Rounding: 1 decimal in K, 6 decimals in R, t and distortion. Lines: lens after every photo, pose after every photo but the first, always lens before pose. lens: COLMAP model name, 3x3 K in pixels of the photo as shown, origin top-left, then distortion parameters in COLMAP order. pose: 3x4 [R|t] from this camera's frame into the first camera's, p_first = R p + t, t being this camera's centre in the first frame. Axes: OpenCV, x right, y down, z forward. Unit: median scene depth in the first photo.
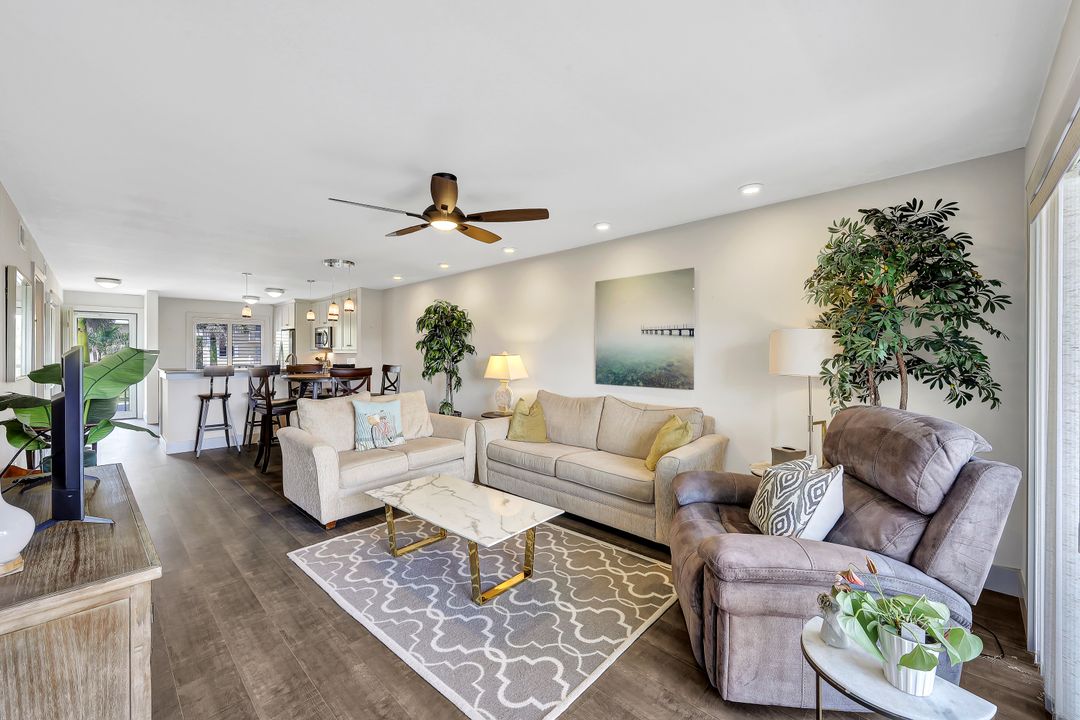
lens RADIAL K [[435.8, 0, 537.3], [0, 435.8, 354.7], [0, 0, 1]] dist [0.000014, -0.000082]
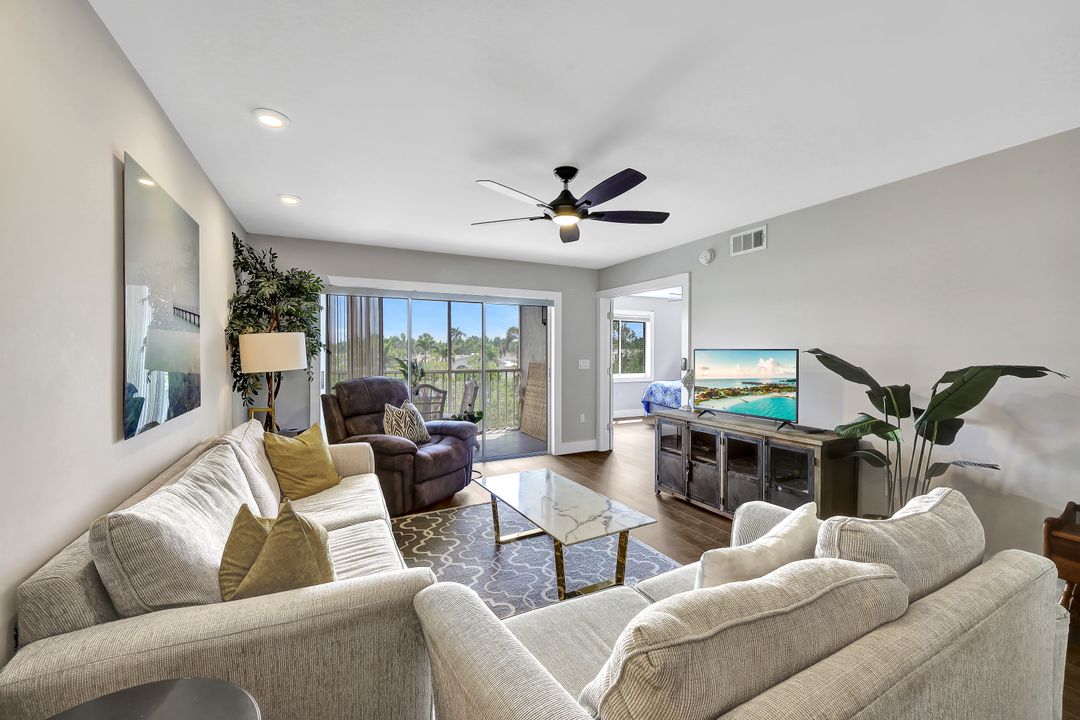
lens RADIAL K [[435.8, 0, 537.3], [0, 435.8, 354.7], [0, 0, 1]] dist [0.000014, -0.000082]
pose [[-0.944910, -0.004167, 0.327302, -0.307439], [0.000945, 0.999880, 0.015459, -0.008654], [-0.327328, 0.014917, -0.944793, 1.260441]]
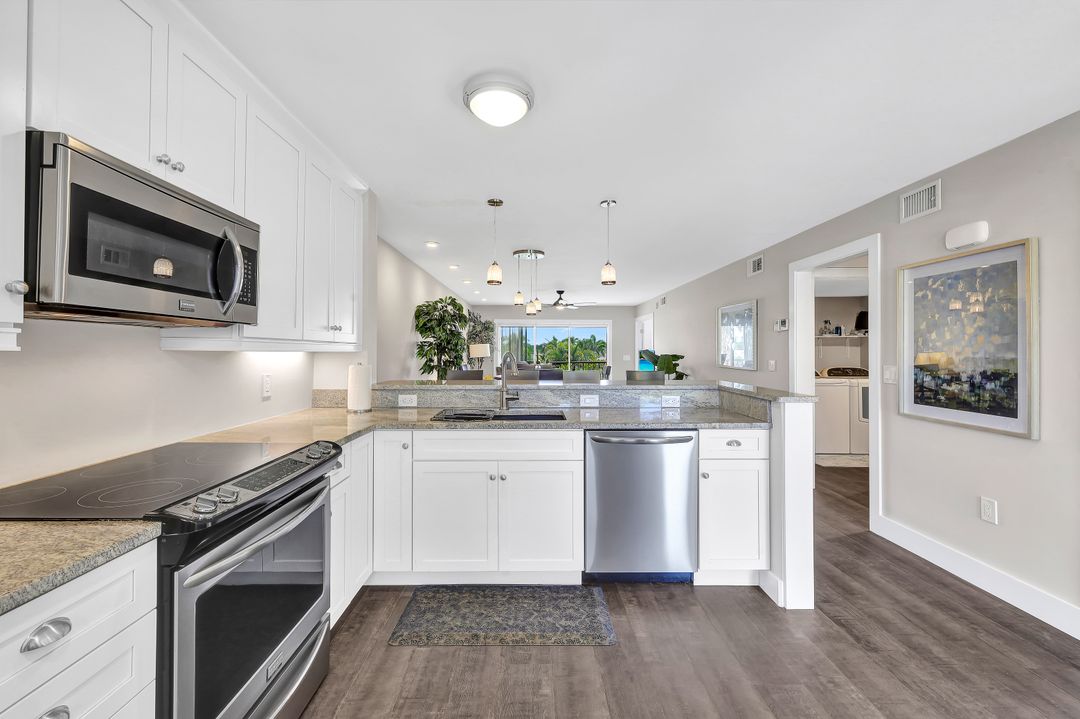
lens RADIAL K [[437.9, 0, 533.5], [0, 437.9, 343.2], [0, 0, 1]] dist [-0.001019, -0.000208]
pose [[-0.704980, 0.010382, 0.709151, -1.422444], [0.001489, 0.999912, -0.013159, -0.010527], [-0.709226, -0.008221, -0.704933, 2.086165]]
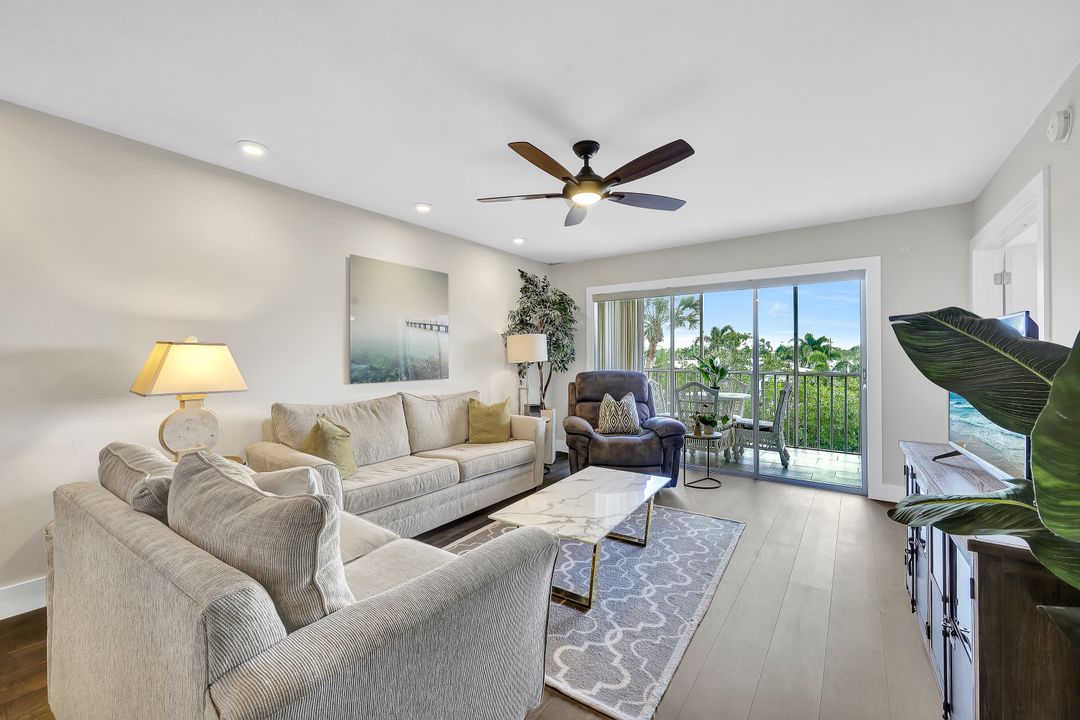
lens RADIAL K [[435.8, 0, 537.3], [0, 435.8, 354.7], [0, 0, 1]] dist [0.000014, -0.000082]
pose [[-0.148504, 0.005912, 0.988894, -0.711162], [0.006991, 0.999963, -0.004929, 0.020783], [-0.988887, 0.006181, -0.148540, 0.805360]]
